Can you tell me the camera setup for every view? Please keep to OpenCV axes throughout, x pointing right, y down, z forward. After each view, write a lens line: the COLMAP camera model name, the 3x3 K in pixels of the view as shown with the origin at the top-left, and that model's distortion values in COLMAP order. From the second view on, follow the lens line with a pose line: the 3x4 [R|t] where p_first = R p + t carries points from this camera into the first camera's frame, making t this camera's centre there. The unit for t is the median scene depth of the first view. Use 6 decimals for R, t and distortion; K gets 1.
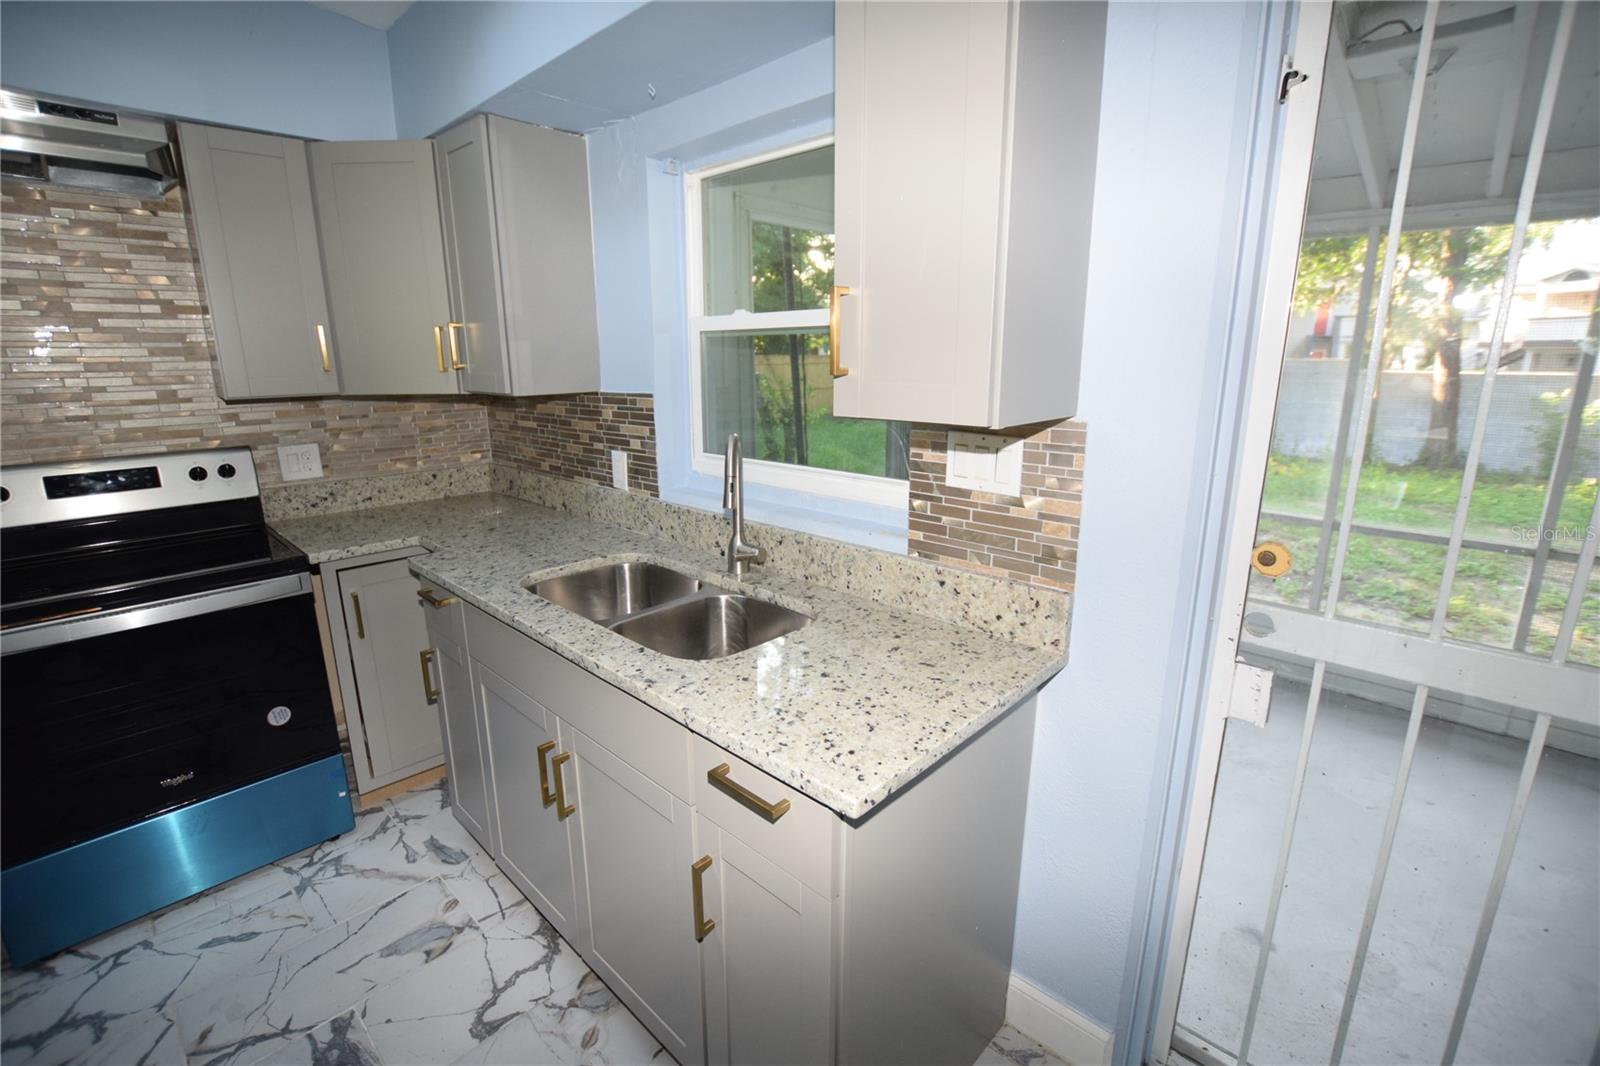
lens RADIAL K [[705.0, 0, 793.0], [0, 705.0, 522.9], [0, 0, 1]] dist [-0.034407, 0.005495]
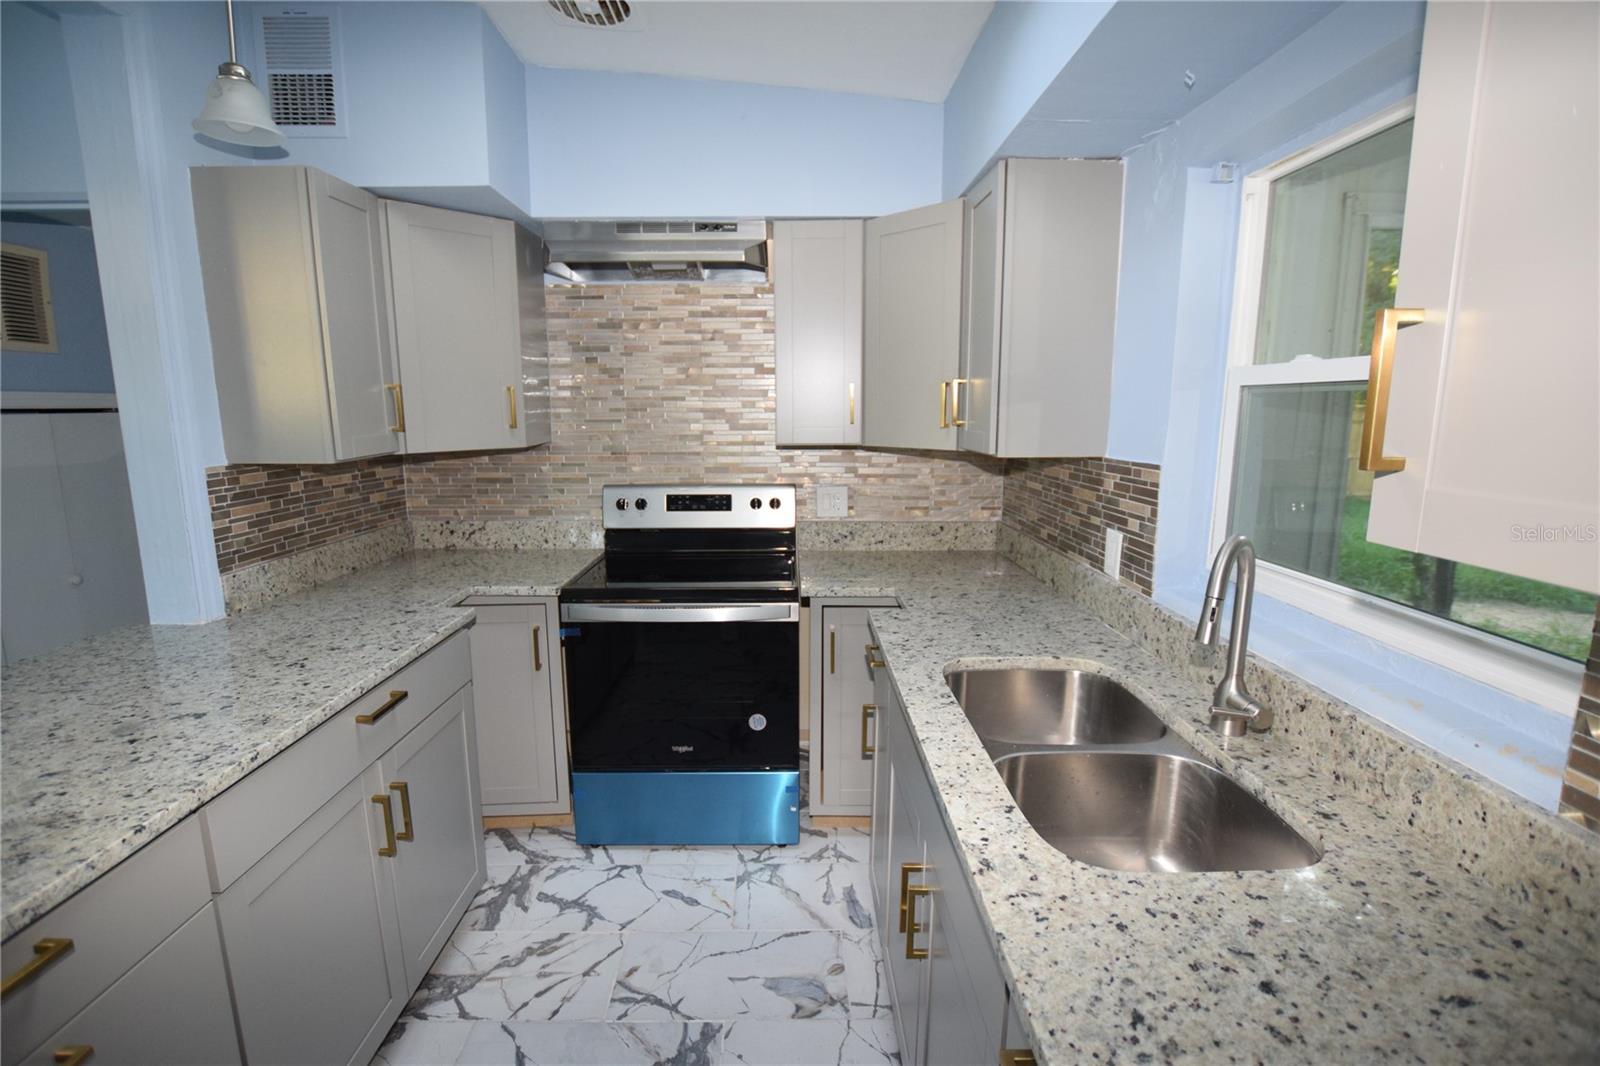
lens RADIAL K [[705.0, 0, 793.0], [0, 705.0, 522.9], [0, 0, 1]] dist [-0.034407, 0.005495]
pose [[0.697035, 0.119784, -0.706961, 0.075248], [-0.168160, 0.985759, 0.001222, -0.054573], [0.697040, 0.118031, 0.707251, 0.181085]]
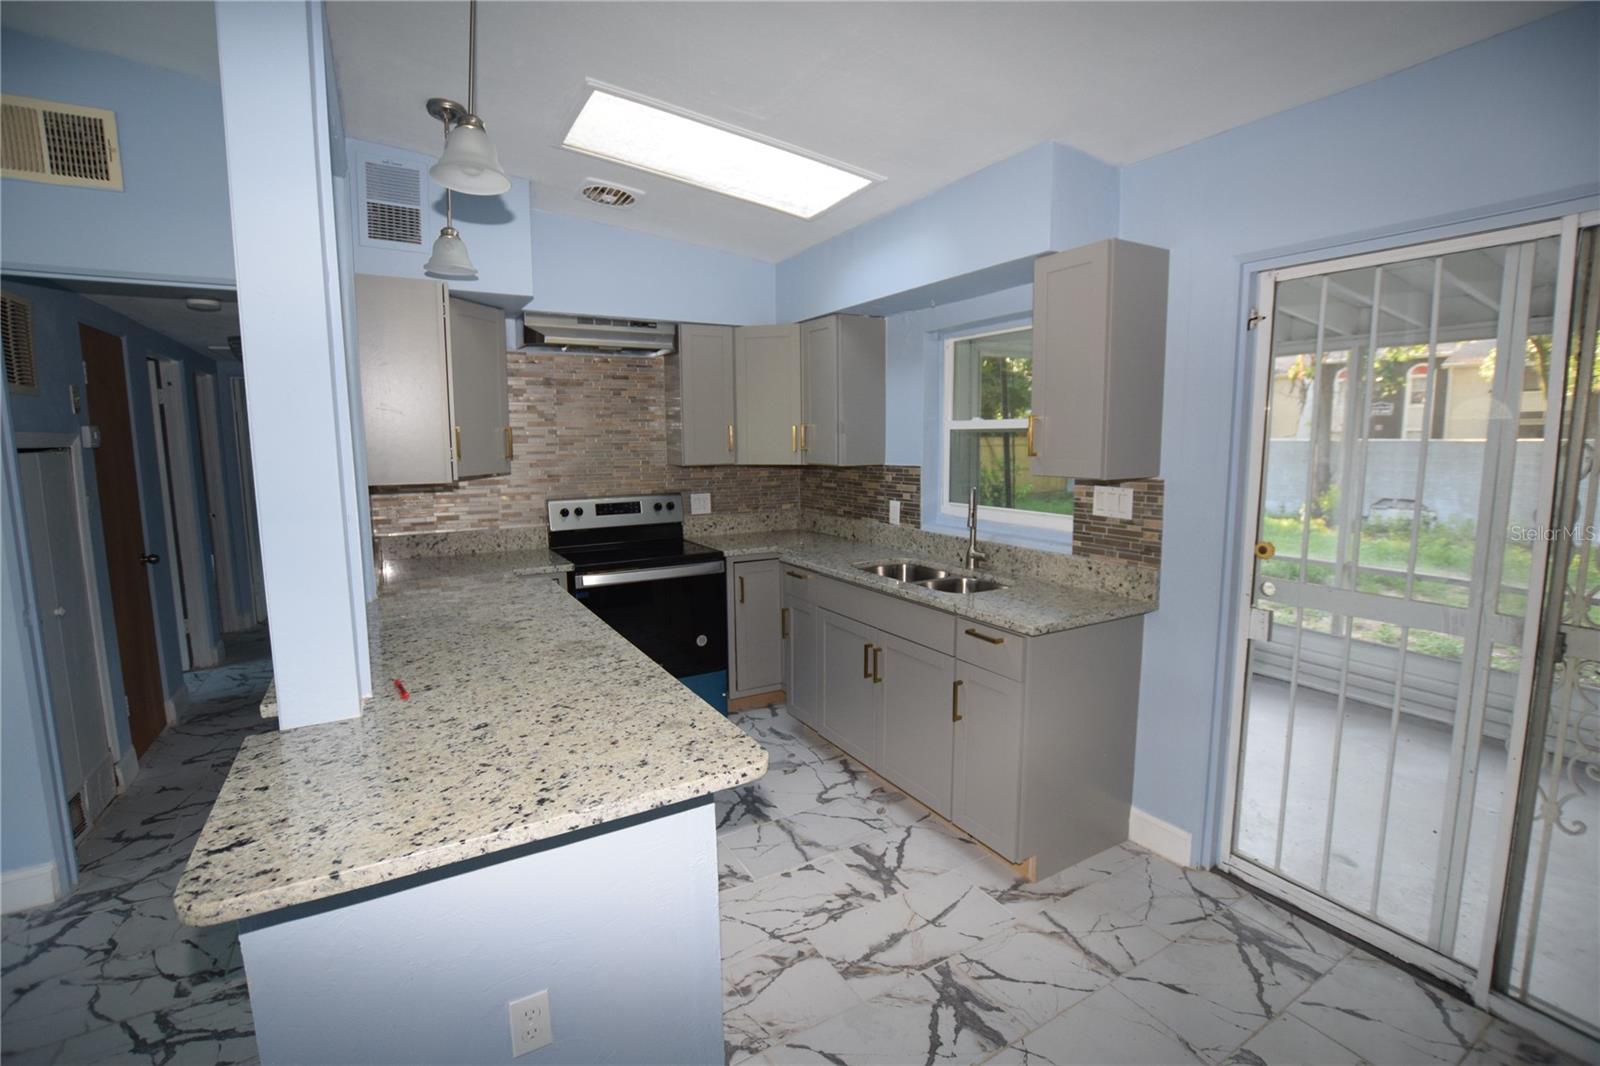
lens RADIAL K [[705.0, 0, 793.0], [0, 705.0, 522.9], [0, 0, 1]] dist [-0.034407, 0.005495]
pose [[0.959392, 0.030785, -0.280392, -0.016015], [-0.061565, 0.992915, -0.101637, 0.145701], [0.275276, 0.114772, 0.954490, -0.696477]]
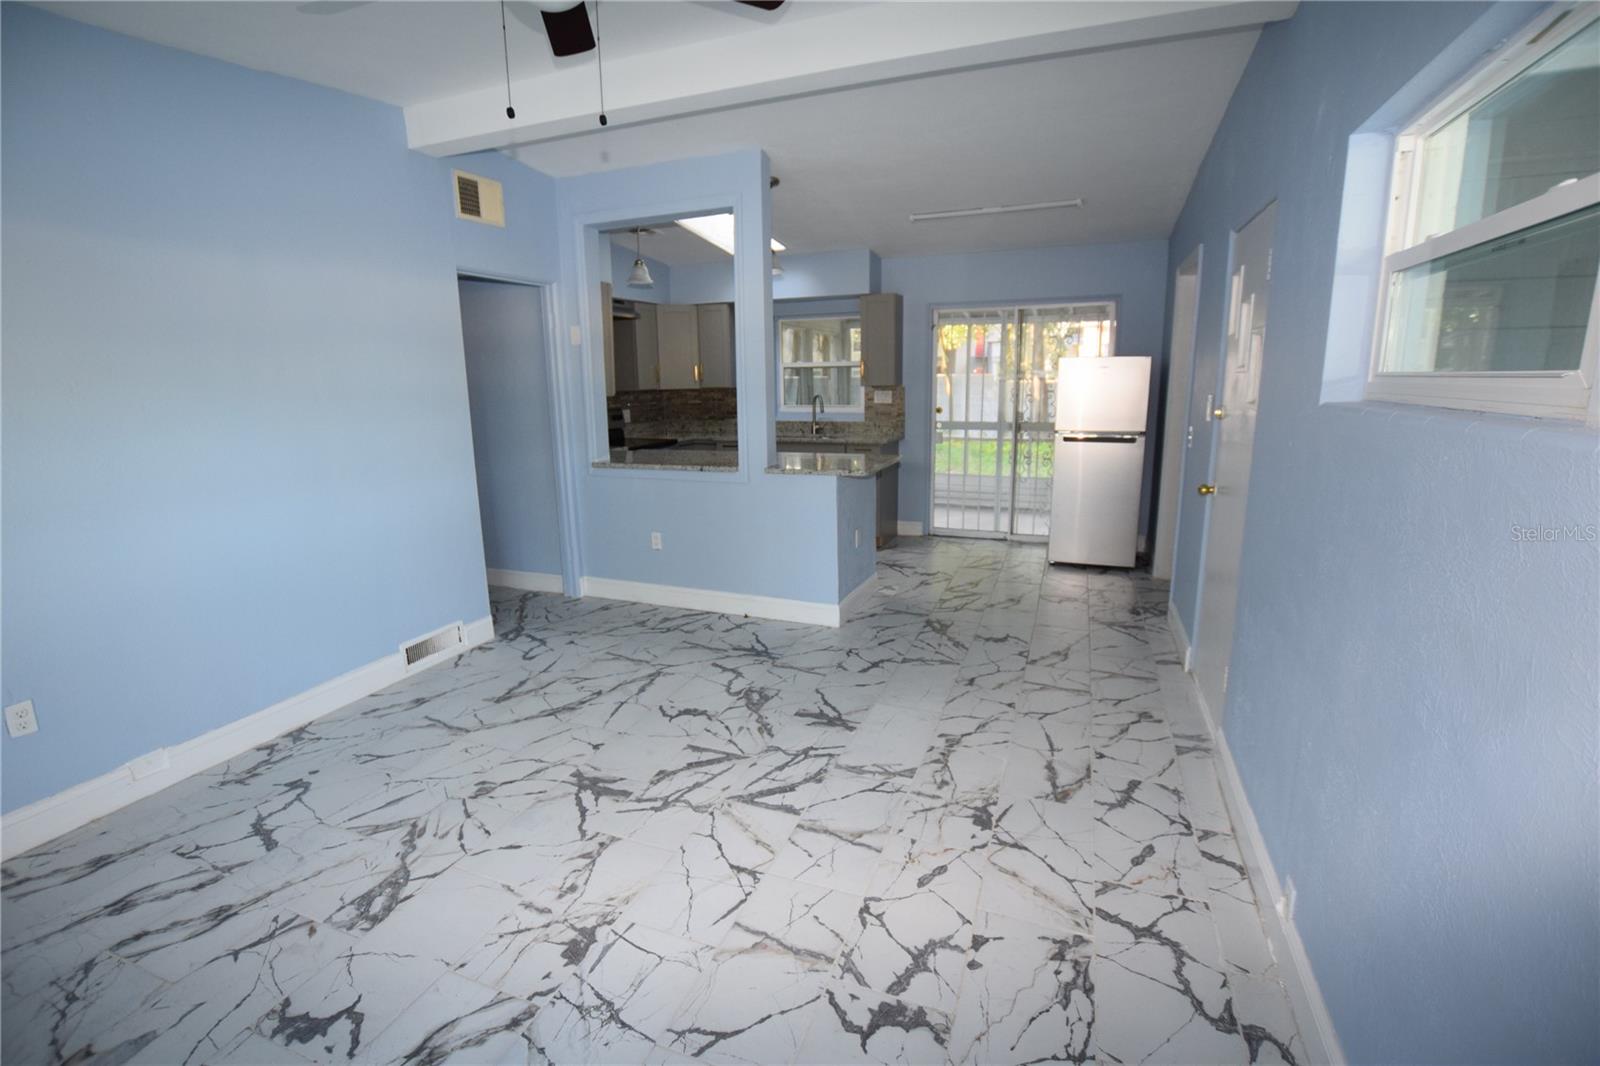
lens RADIAL K [[719.4, 0, 794.8], [0, 719.4, 520.9], [0, 0, 1]] dist [-0.033936, 0.005397]
pose [[0.927890, -0.084039, 0.363259, -1.391392], [0.097870, 0.995002, -0.019802, 0.517174], [-0.359779, 0.053927, 0.931478, -2.128303]]
